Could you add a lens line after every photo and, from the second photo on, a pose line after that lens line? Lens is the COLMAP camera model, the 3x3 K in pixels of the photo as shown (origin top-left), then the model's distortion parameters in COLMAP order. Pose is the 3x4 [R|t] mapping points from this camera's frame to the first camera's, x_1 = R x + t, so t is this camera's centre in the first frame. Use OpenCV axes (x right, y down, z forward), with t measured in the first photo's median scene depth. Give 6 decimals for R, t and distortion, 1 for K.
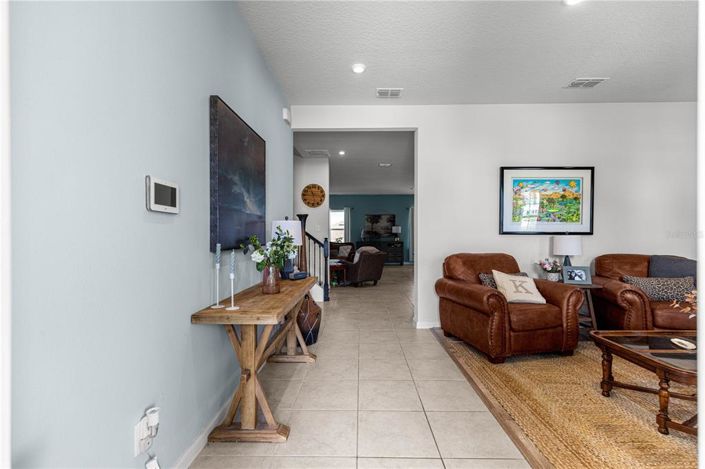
lens RADIAL K [[323.5, 0, 355.8], [0, 323.5, 233.0], [0, 0, 1]] dist [0.022116, -0.001923]
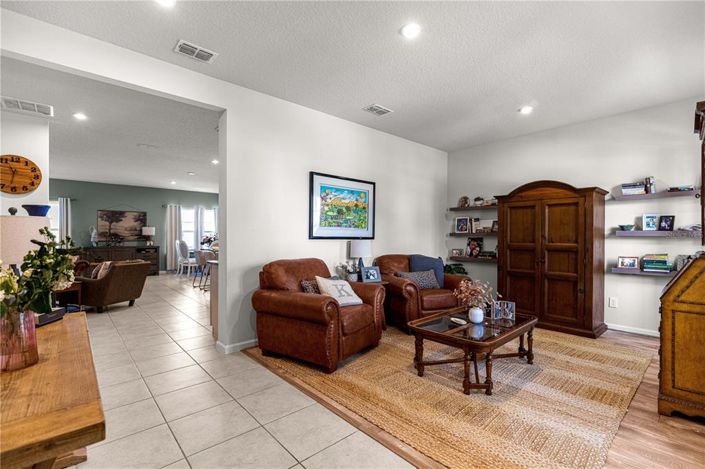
lens RADIAL K [[323.5, 0, 352.0], [0, 323.5, 236.0], [0, 0, 1]] dist [0.022116, -0.001923]
pose [[0.735656, 0.003638, 0.677346, -0.146975], [-0.006311, 0.999979, 0.001483, -0.007919], [-0.677326, -0.005366, 0.735663, 0.198916]]
